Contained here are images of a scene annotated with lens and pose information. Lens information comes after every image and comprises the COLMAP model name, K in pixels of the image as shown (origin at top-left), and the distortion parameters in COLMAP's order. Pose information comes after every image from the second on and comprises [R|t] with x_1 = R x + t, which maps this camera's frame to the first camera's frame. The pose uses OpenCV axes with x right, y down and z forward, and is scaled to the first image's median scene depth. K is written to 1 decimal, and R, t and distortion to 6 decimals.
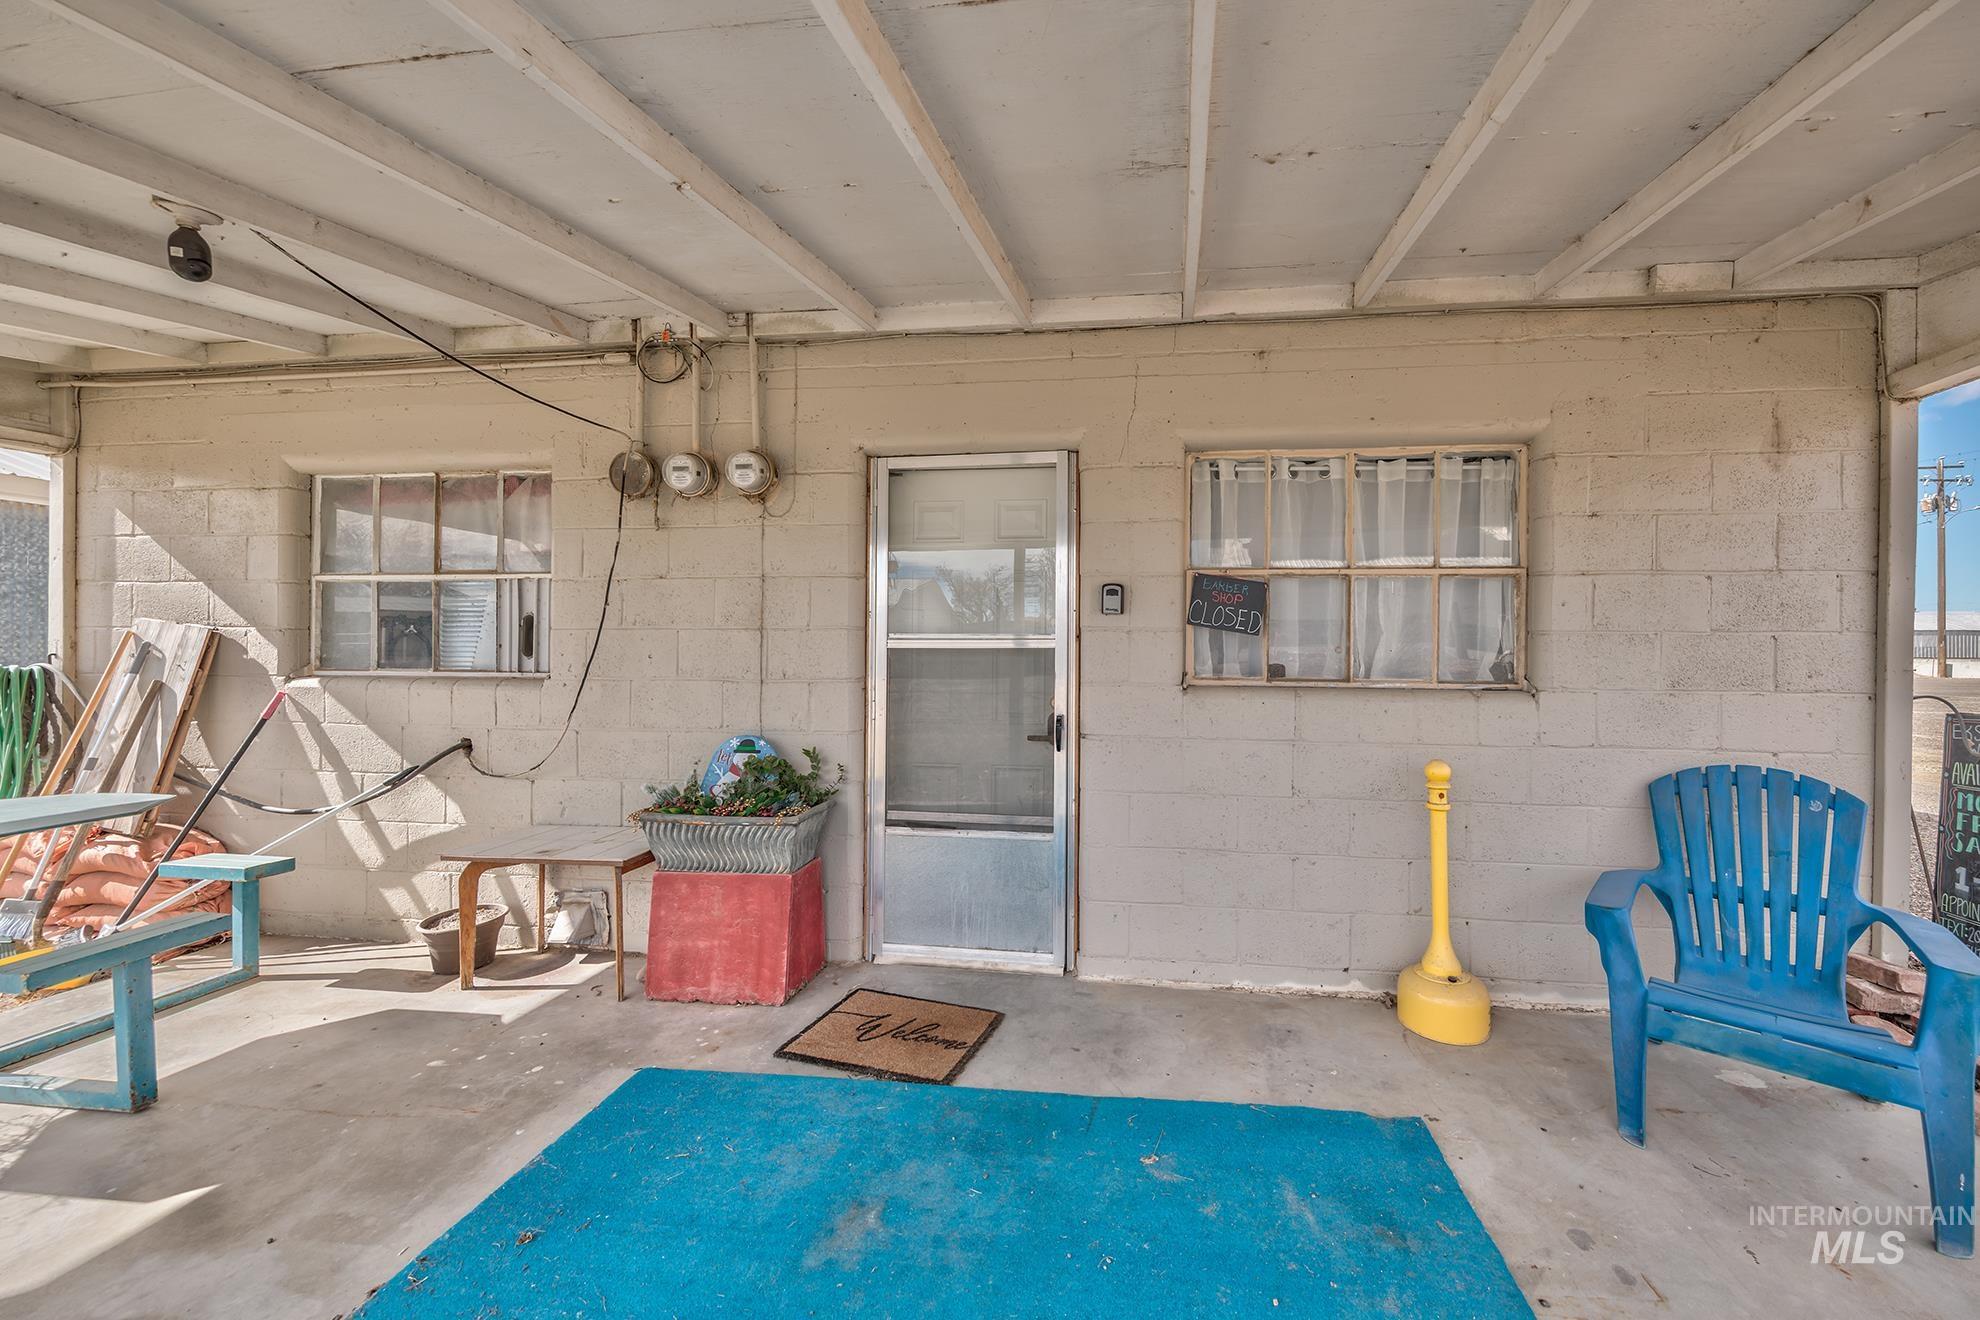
lens RADIAL K [[862.5, 0, 990.0], [0, 862.5, 660.0], [0, 0, 1]] dist [0.032115, 0.000037]
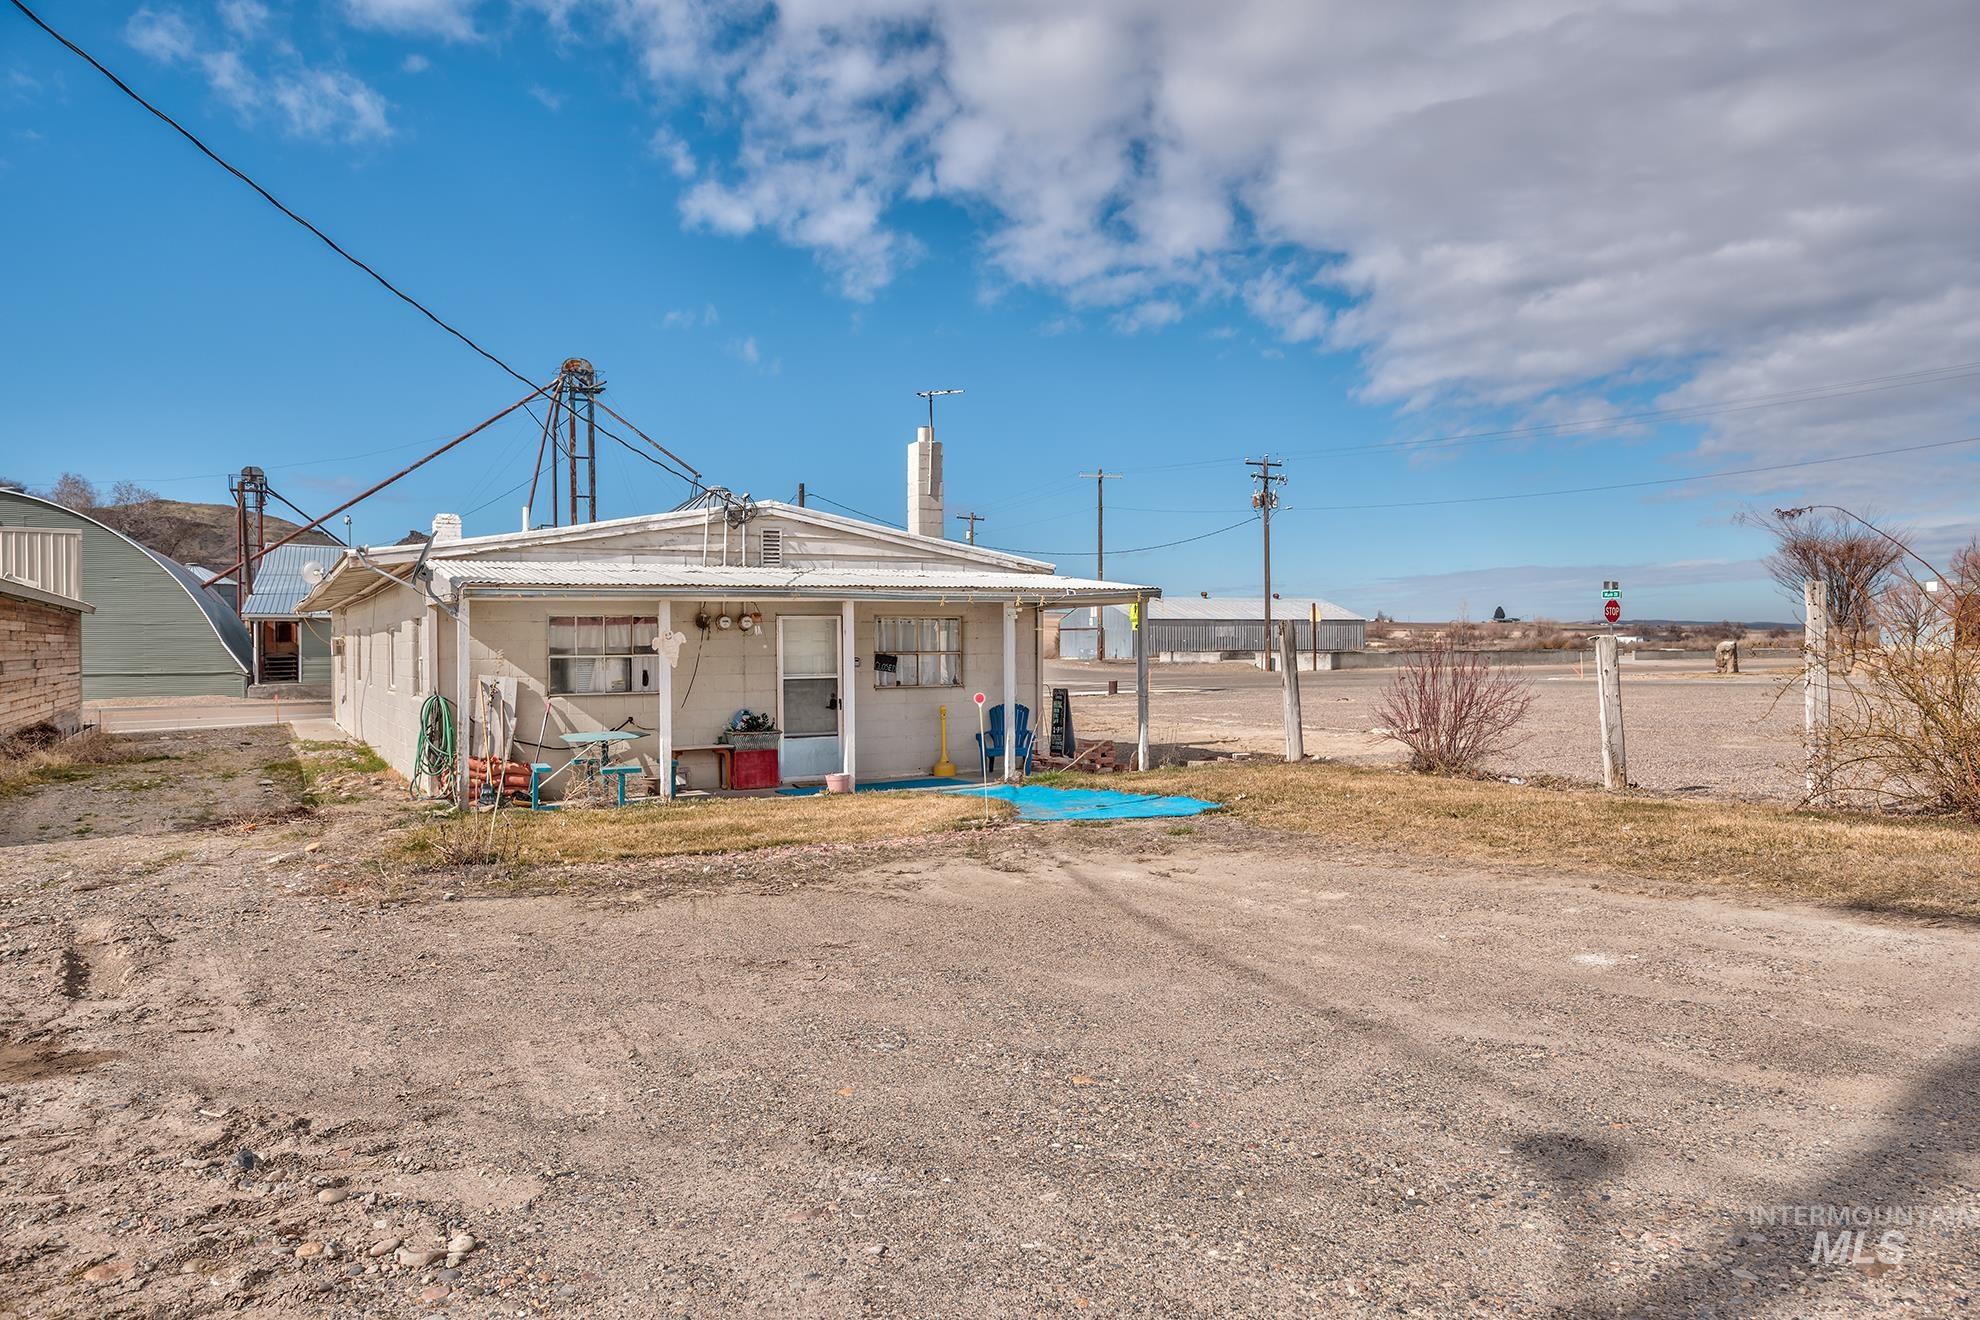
lens RADIAL K [[1362.5, 0, 990.0], [0, 1362.5, 660.0], [0, 0, 1]] dist [0.000424, 0.000014]
pose [[0.832497, -0.020836, 0.553638, -2.156317], [0.020277, 0.999769, 0.007136, -0.100020], [-0.553659, 0.005285, 0.832727, -3.363335]]
